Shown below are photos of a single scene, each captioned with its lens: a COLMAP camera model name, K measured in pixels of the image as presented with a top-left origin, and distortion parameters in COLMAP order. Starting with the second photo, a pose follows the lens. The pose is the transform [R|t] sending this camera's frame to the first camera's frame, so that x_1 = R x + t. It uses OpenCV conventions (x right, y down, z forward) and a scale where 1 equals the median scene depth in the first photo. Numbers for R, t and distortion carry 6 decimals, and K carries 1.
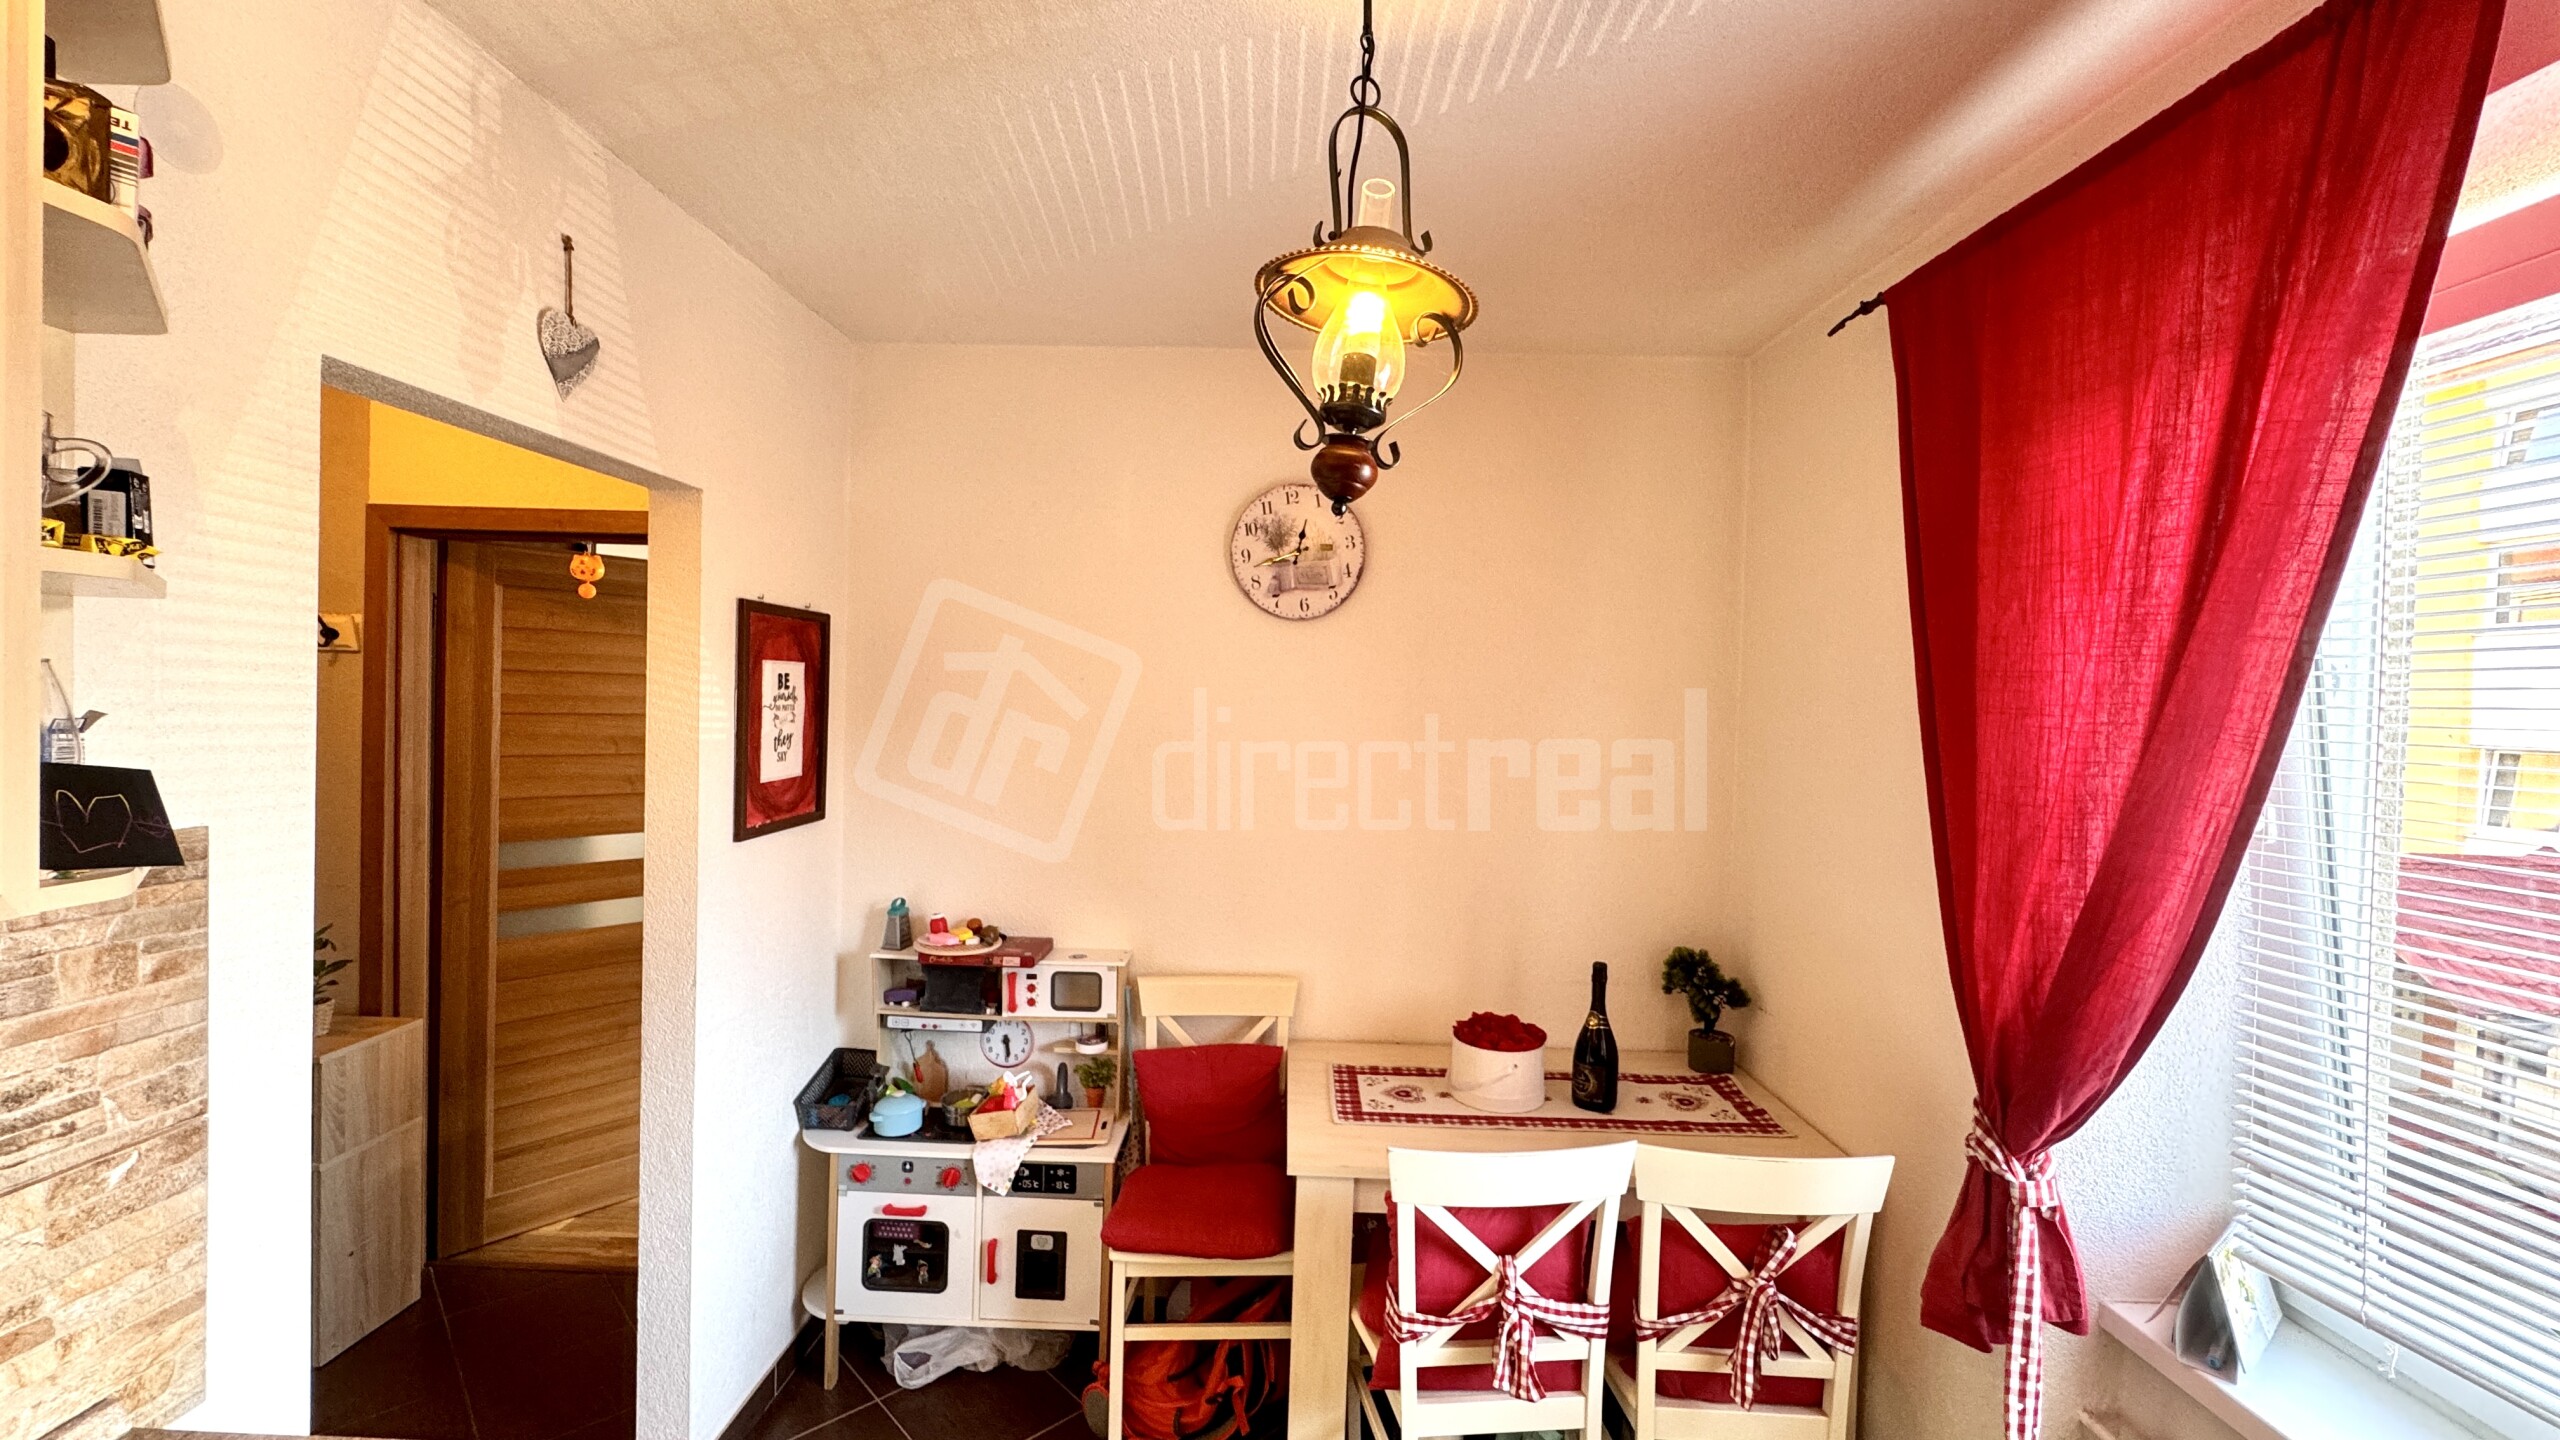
lens RADIAL K [[1025.8, 0, 1274.4], [0, 1025.8, 724.3], [0, 0, 1]] dist [-0.003723, 0.000410]
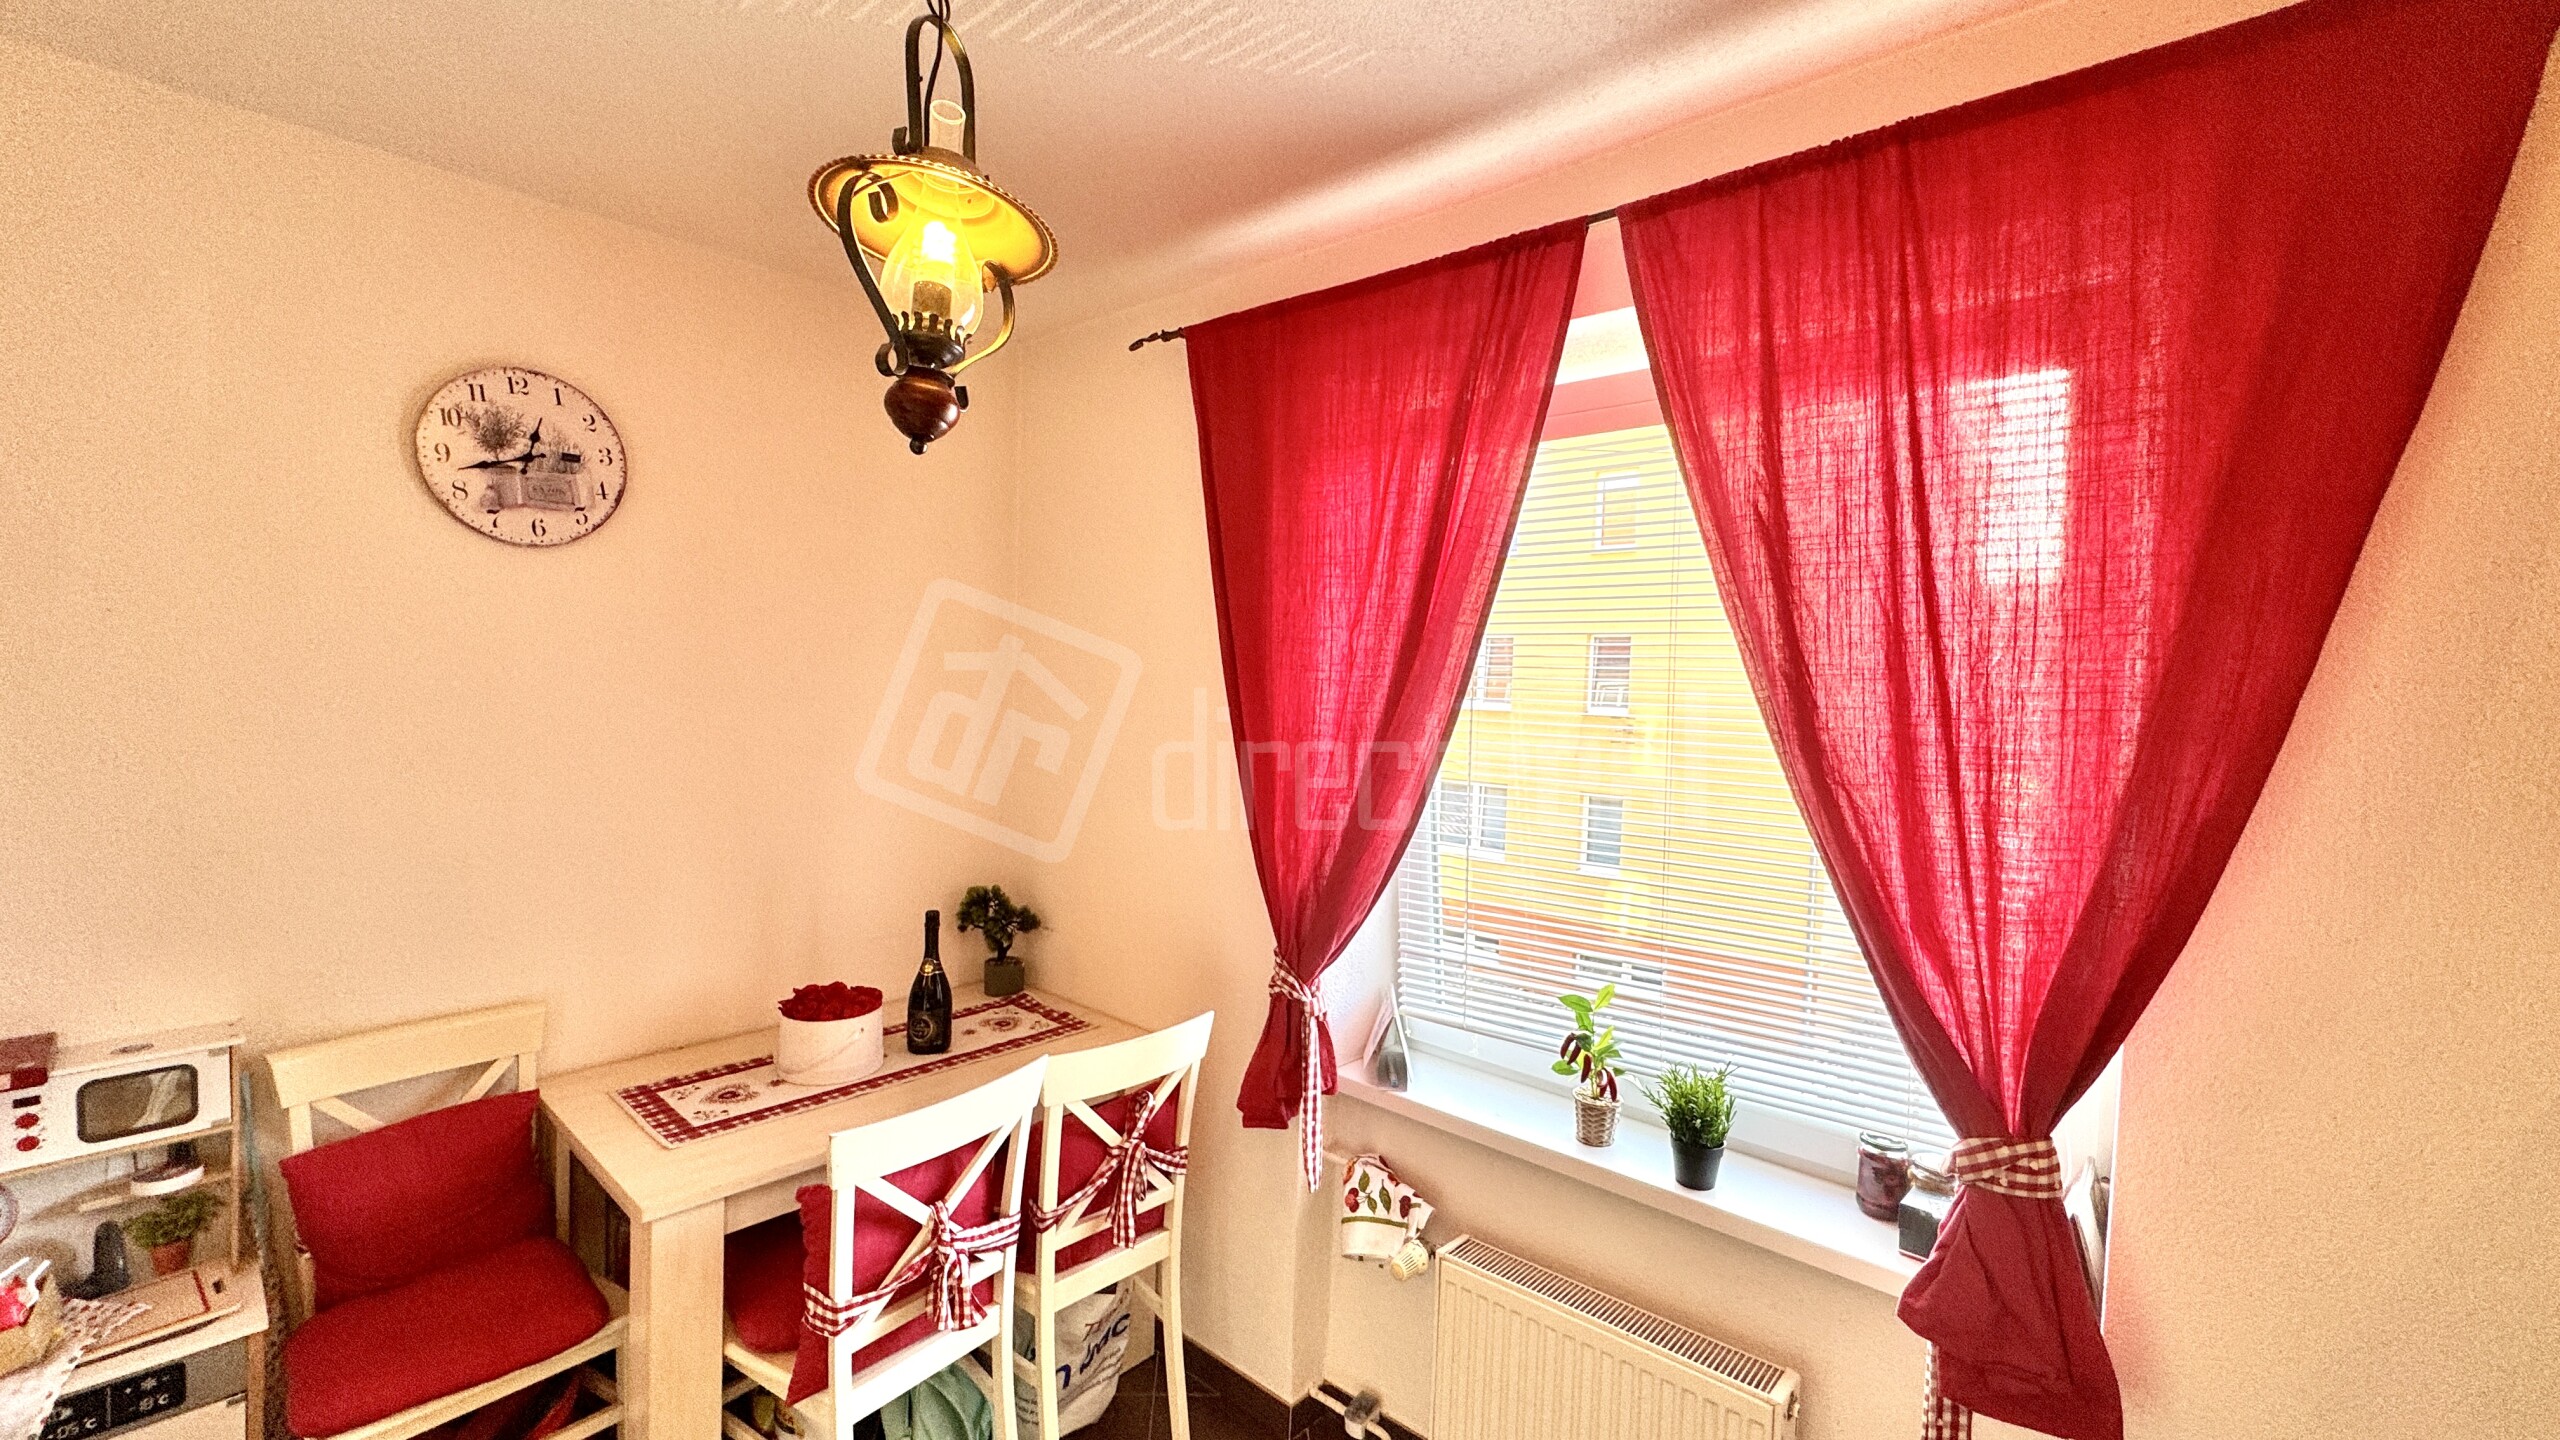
lens RADIAL K [[1025.8, 0, 1270.1], [0, 1025.8, 726.4], [0, 0, 1]] dist [-0.003723, 0.000410]
pose [[0.661132, -0.037960, 0.749309, -0.293562], [0.004375, 0.998897, 0.046744, 0.001300], [-0.750257, -0.027626, 0.660569, 0.093273]]
